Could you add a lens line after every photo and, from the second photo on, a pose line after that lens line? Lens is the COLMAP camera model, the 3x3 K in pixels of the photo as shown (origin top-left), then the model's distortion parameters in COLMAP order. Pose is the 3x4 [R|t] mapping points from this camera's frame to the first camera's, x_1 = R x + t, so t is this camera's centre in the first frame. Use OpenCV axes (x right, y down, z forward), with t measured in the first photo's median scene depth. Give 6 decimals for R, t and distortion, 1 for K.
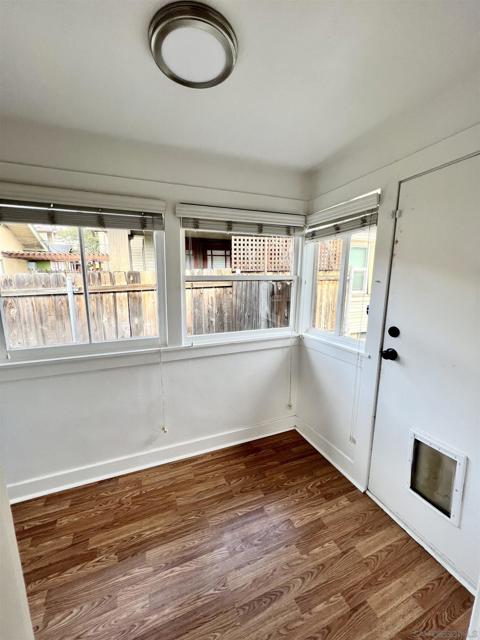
lens RADIAL K [[255.6, 0, 241.3], [0, 255.6, 317.8], [0, 0, 1]] dist [-0.000996, 0.000284]
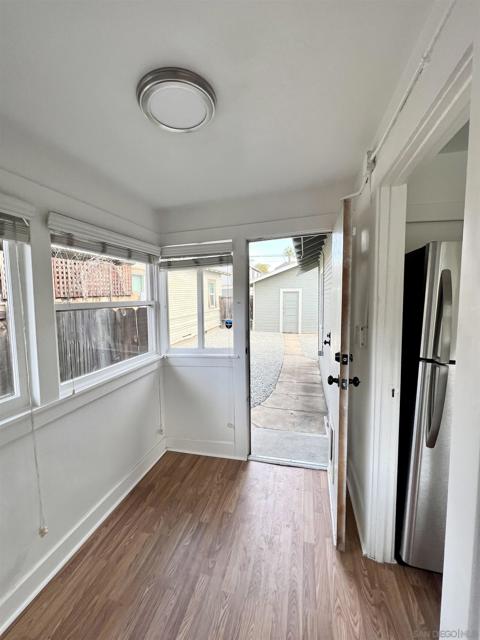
lens RADIAL K [[255.6, 0, 241.3], [0, 255.6, 317.8], [0, 0, 1]] dist [-0.000996, 0.000284]
pose [[0.595175, -0.079082, 0.799695, -0.443787], [0.156712, 0.987462, -0.018983, -0.021422], [-0.788168, 0.136619, 0.600106, 0.103221]]
